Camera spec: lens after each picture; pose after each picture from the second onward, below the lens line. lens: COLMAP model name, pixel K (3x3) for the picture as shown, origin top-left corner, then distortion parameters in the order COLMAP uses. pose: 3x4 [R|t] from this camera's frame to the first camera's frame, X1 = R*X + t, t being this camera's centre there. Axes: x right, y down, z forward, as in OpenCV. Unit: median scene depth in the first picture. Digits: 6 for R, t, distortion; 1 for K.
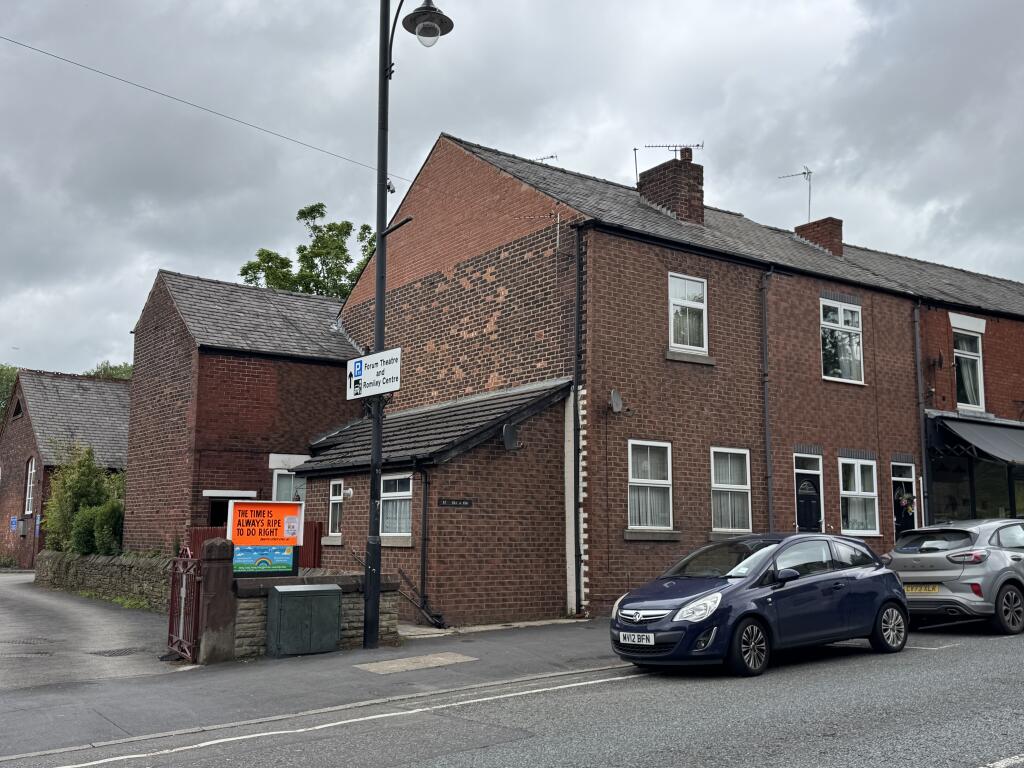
lens RADIAL K [[1034.4, 0, 511.6], [0, 1034.4, 381.1], [0, 0, 1]] dist [0.014387, 0.000000]
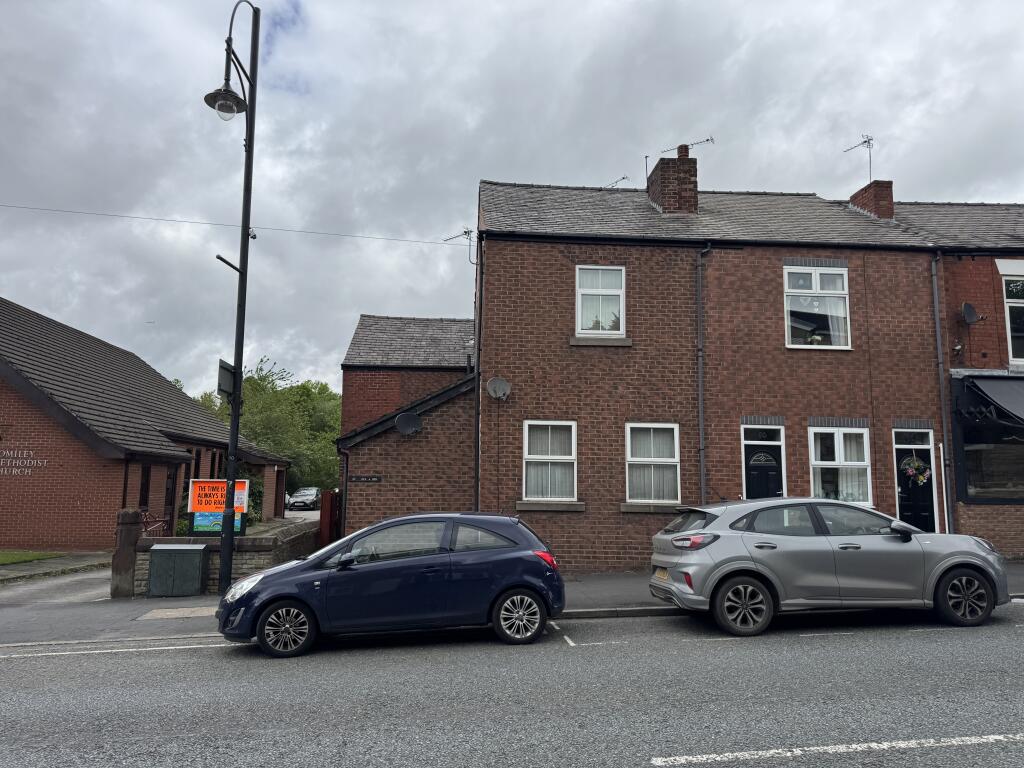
lens RADIAL K [[734.5, 0, 512.7], [0, 734.5, 388.2], [0, 0, 1]] dist [0.023063, -0.025986]
pose [[0.857982, -0.064740, -0.509583, 0.468639], [0.072470, 0.997360, -0.004693, 0.022264], [0.508541, -0.032903, 0.860409, 0.284908]]
